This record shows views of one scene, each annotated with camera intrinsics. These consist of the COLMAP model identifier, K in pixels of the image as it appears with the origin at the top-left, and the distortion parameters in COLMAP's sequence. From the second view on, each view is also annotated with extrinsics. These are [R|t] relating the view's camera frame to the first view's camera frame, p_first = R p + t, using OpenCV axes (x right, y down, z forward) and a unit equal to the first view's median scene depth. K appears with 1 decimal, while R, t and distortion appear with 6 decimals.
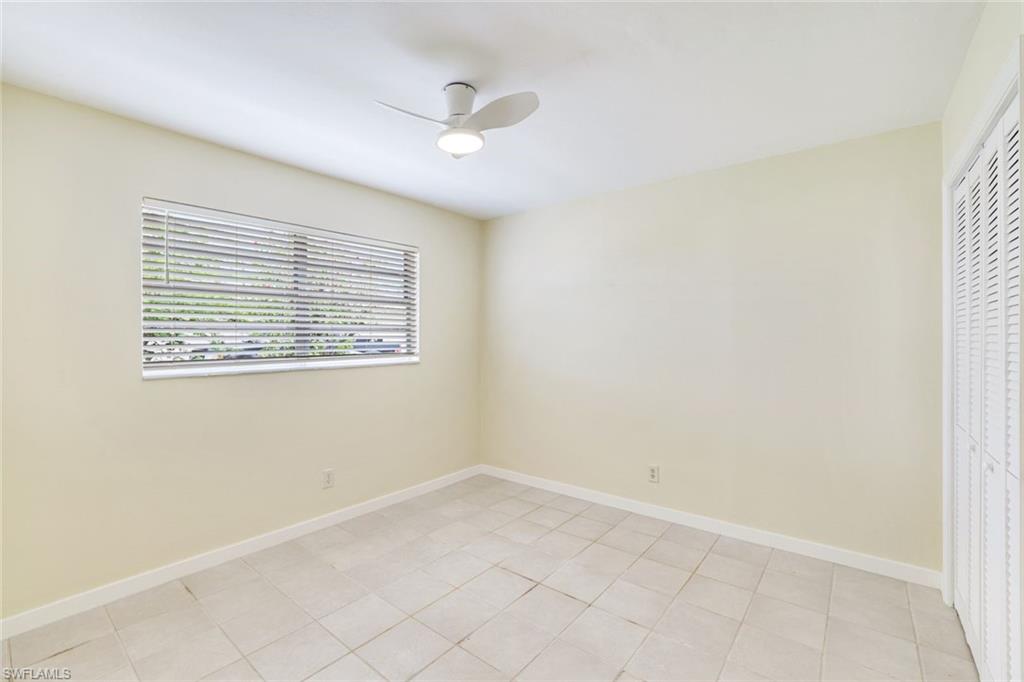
lens RADIAL K [[444.9, 0, 506.8], [0, 444.9, 336.8], [0, 0, 1]] dist [-0.032408, 0.013783]
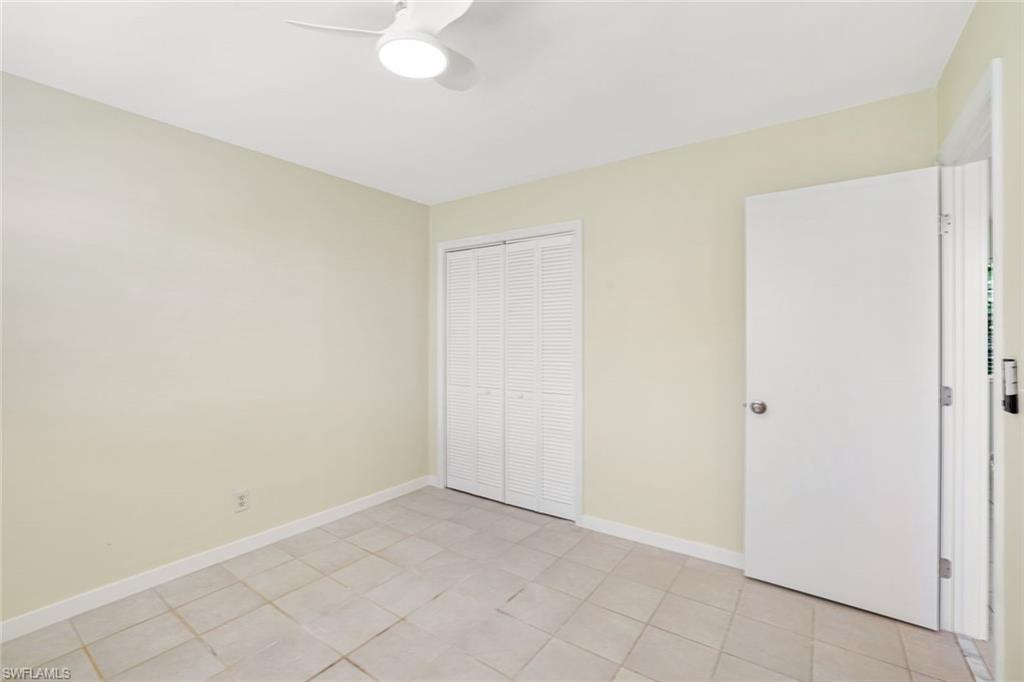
lens RADIAL K [[444.9, 0, 506.8], [0, 444.9, 336.8], [0, 0, 1]] dist [-0.032408, 0.013783]
pose [[-0.058467, 0.000560, 0.998289, -0.540552], [-0.007995, 0.999968, -0.001029, 0.001875], [-0.998257, -0.008041, -0.058460, 0.589776]]
